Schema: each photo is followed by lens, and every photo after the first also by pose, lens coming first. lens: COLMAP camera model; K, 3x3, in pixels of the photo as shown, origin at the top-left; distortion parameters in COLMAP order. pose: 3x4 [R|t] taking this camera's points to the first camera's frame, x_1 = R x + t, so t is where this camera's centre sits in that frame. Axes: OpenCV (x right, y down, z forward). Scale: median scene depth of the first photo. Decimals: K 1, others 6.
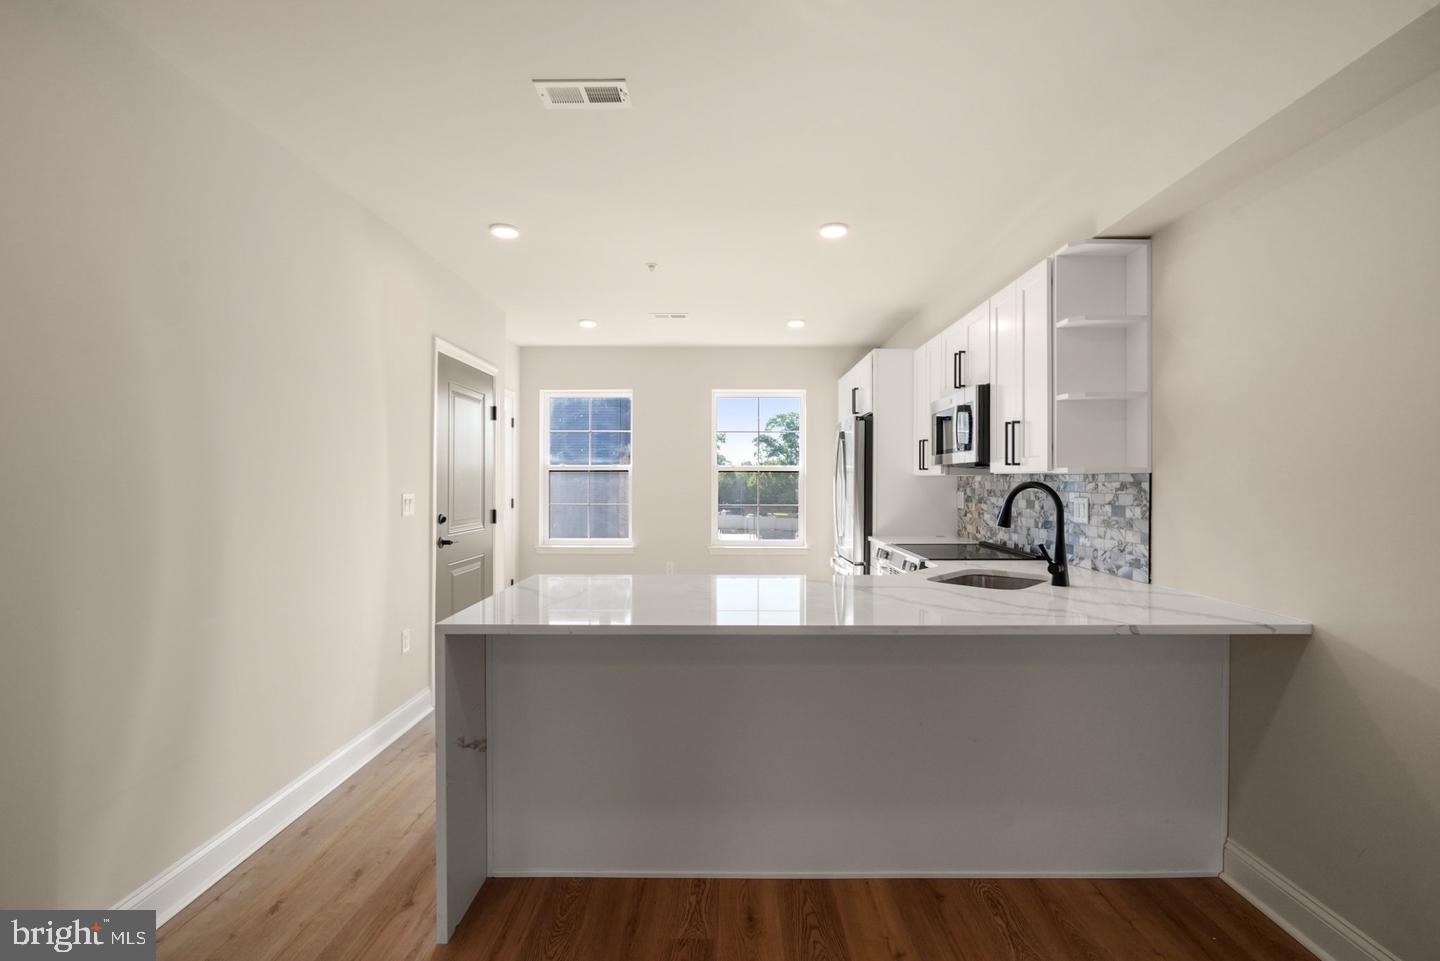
lens RADIAL K [[646.4, 0, 722.9], [0, 646.4, 475.2], [0, 0, 1]] dist [-0.010347, 0.002207]
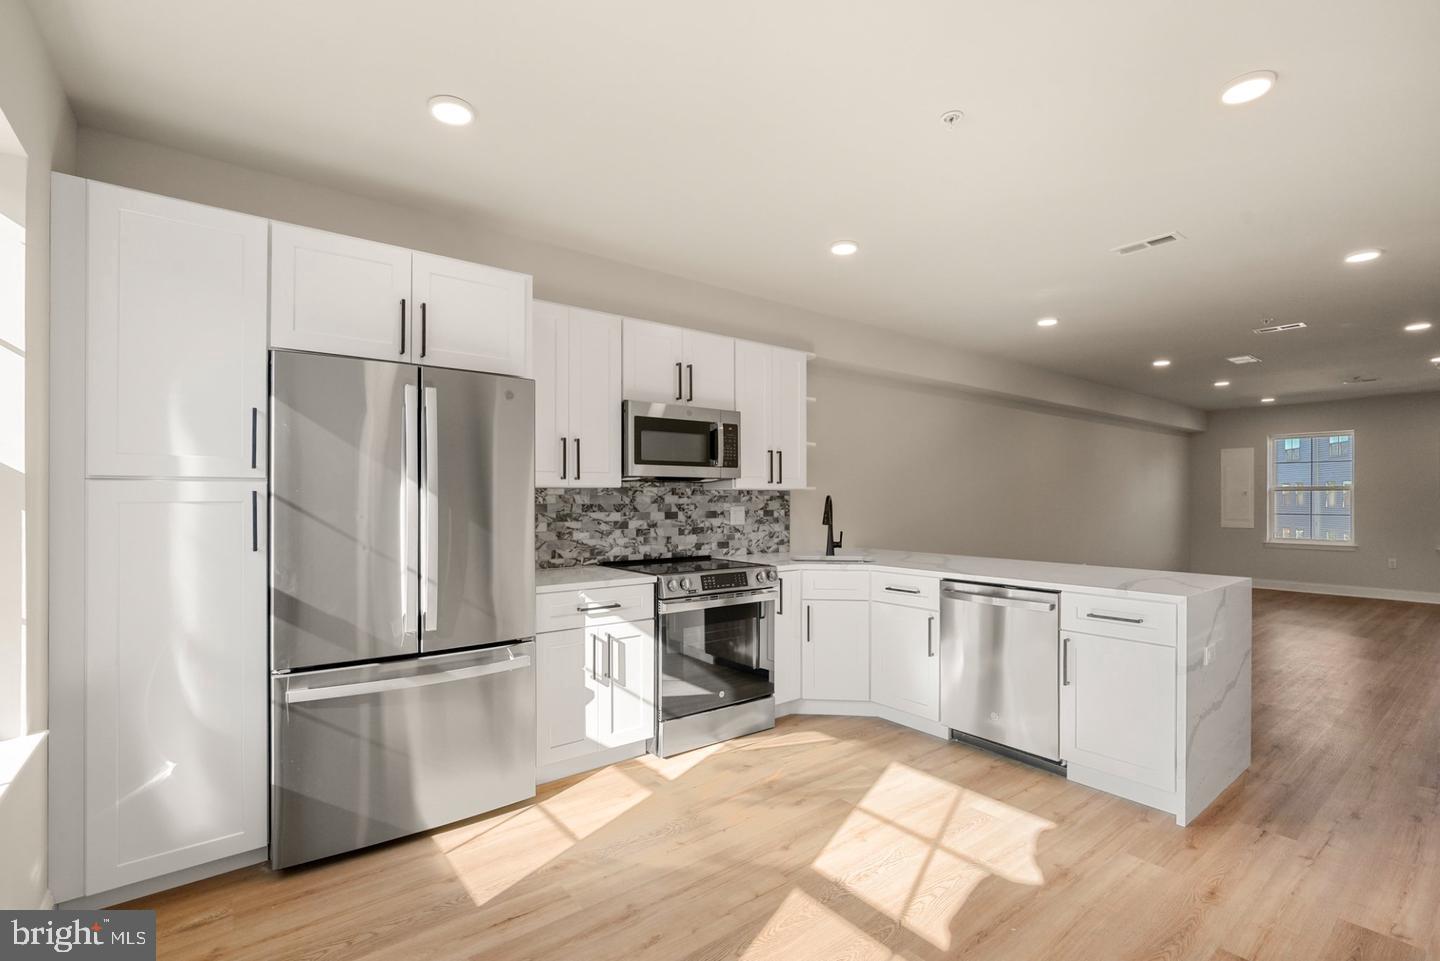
lens RADIAL K [[646.4, 0, 715.9], [0, 646.4, 494.4], [0, 0, 1]] dist [-0.010347, 0.002207]
pose [[-0.622693, -0.002320, 0.782462, -0.386946], [-0.010136, 0.999936, -0.005101, 0.010900], [-0.782400, -0.011108, -0.622677, 1.386435]]
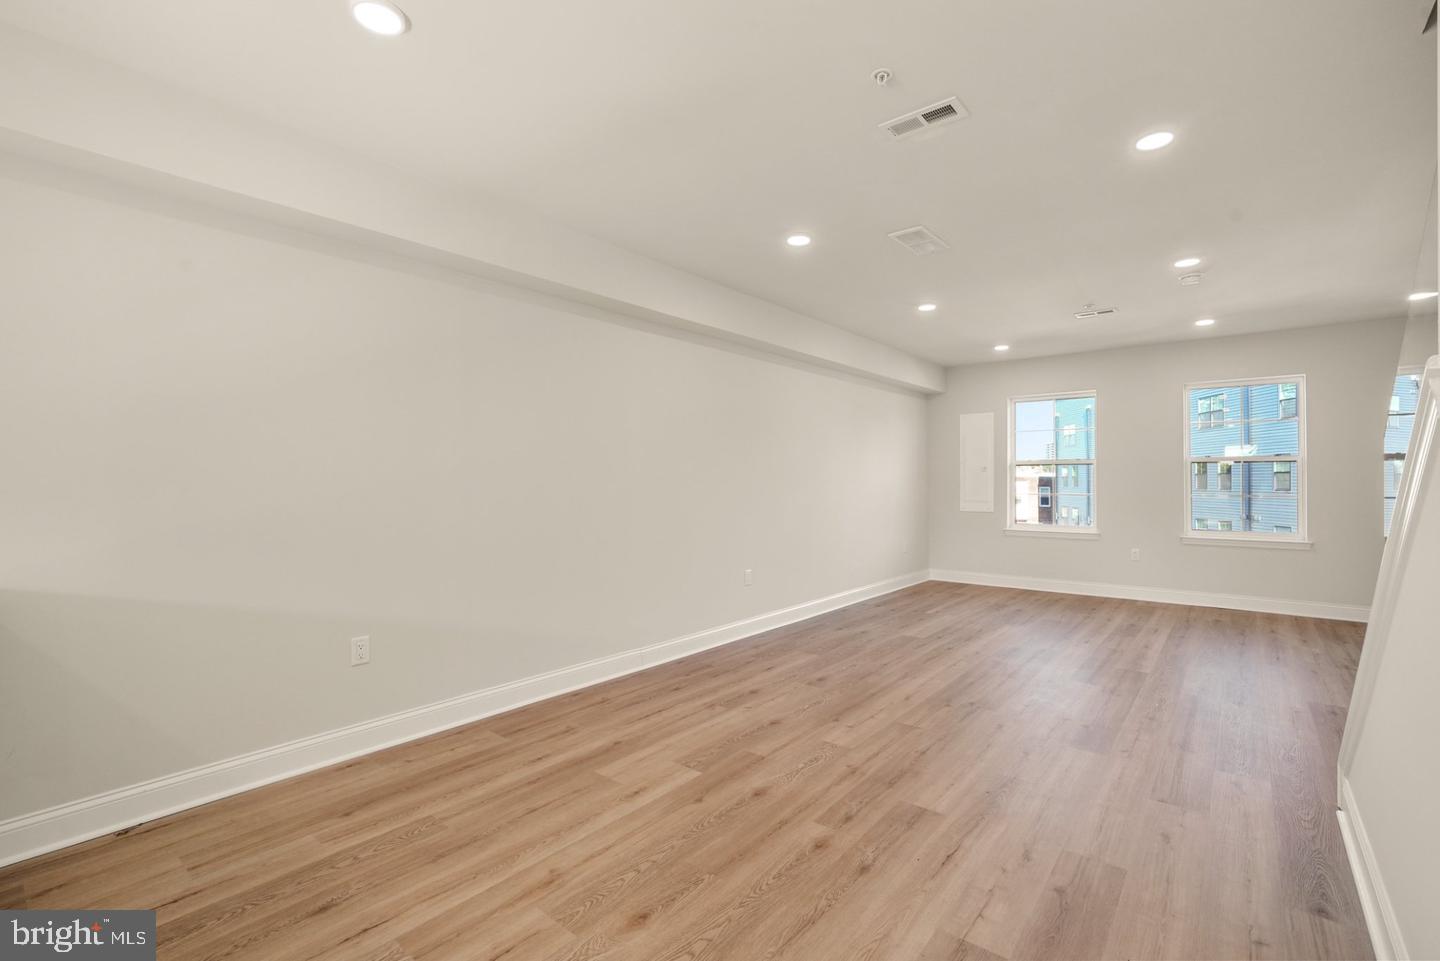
lens RADIAL K [[646.4, 0, 729.1], [0, 646.4, 473.8], [0, 0, 1]] dist [-0.010347, 0.002207]
pose [[-0.788139, 0.006585, 0.615462, -0.332170], [-0.005015, 0.999841, -0.017119, 0.025968], [-0.615477, -0.016579, -0.787980, 0.426172]]
